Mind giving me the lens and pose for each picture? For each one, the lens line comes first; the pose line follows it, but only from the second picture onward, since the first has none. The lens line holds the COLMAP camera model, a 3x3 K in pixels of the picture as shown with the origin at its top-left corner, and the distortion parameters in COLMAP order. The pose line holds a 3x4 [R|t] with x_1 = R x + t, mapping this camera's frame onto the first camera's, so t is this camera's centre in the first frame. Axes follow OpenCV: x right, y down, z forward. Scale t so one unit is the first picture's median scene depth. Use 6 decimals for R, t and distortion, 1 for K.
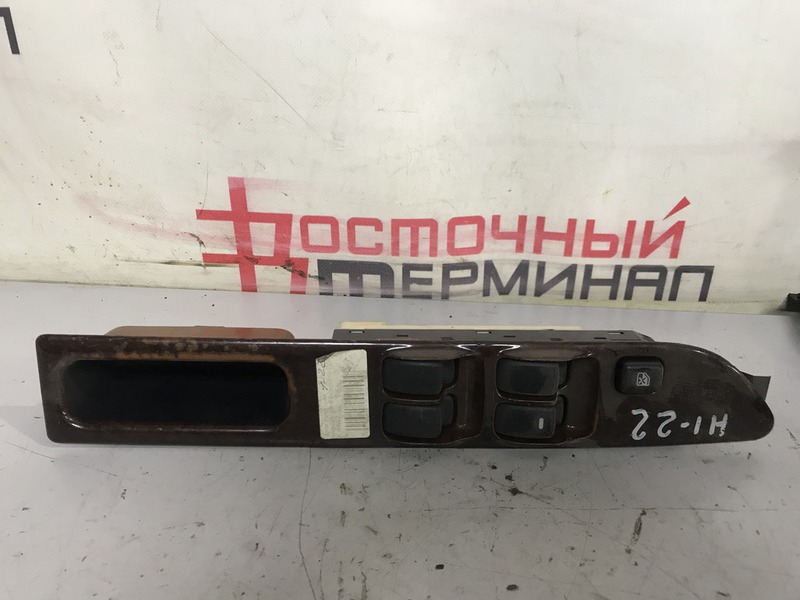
lens RADIAL K [[665.7, 0, 405.3], [0, 665.7, 299.5], [0, 0, 1]] dist [0.008475, -0.039034]
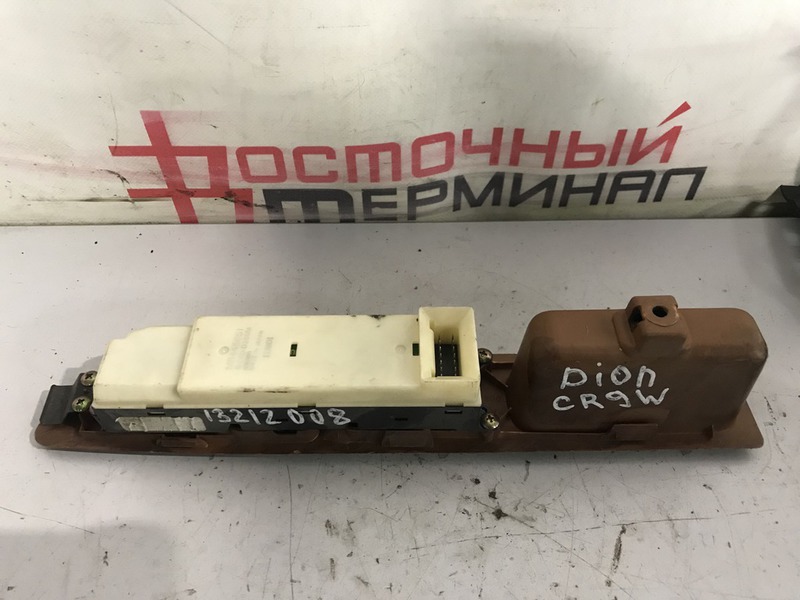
lens RADIAL K [[665.7, 0, 407.0], [0, 665.7, 297.3], [0, 0, 1]] dist [0.008475, -0.039034]
pose [[0.995715, -0.075979, 0.052709, -0.001970], [0.048864, 0.916234, 0.397652, -0.274139], [-0.078506, -0.393372, 0.916021, 0.139464]]
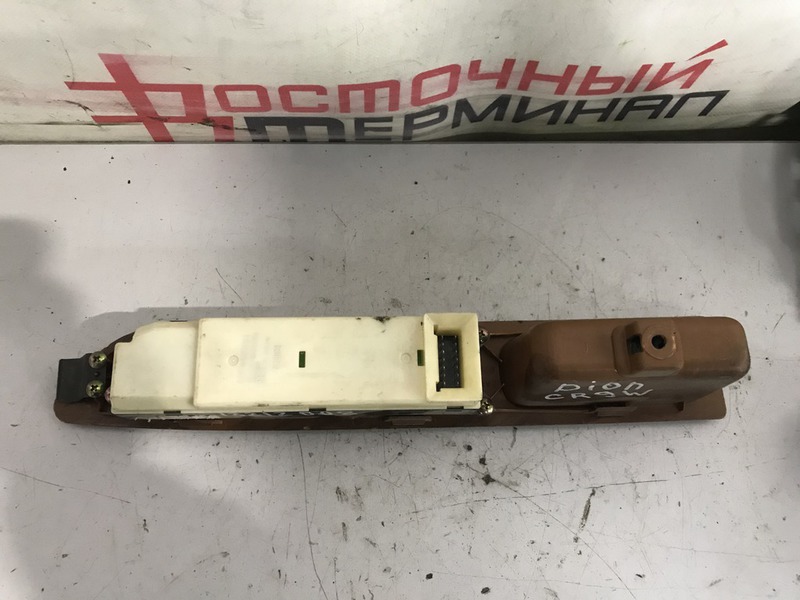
lens RADIAL K [[665.7, 0, 402.8], [0, 665.7, 297.5], [0, 0, 1]] dist [0.008475, -0.039034]
pose [[0.993481, -0.089732, 0.070311, -0.022757], [0.008270, 0.671885, 0.740609, -0.507666], [-0.113697, -0.735200, 0.668247, 0.309646]]
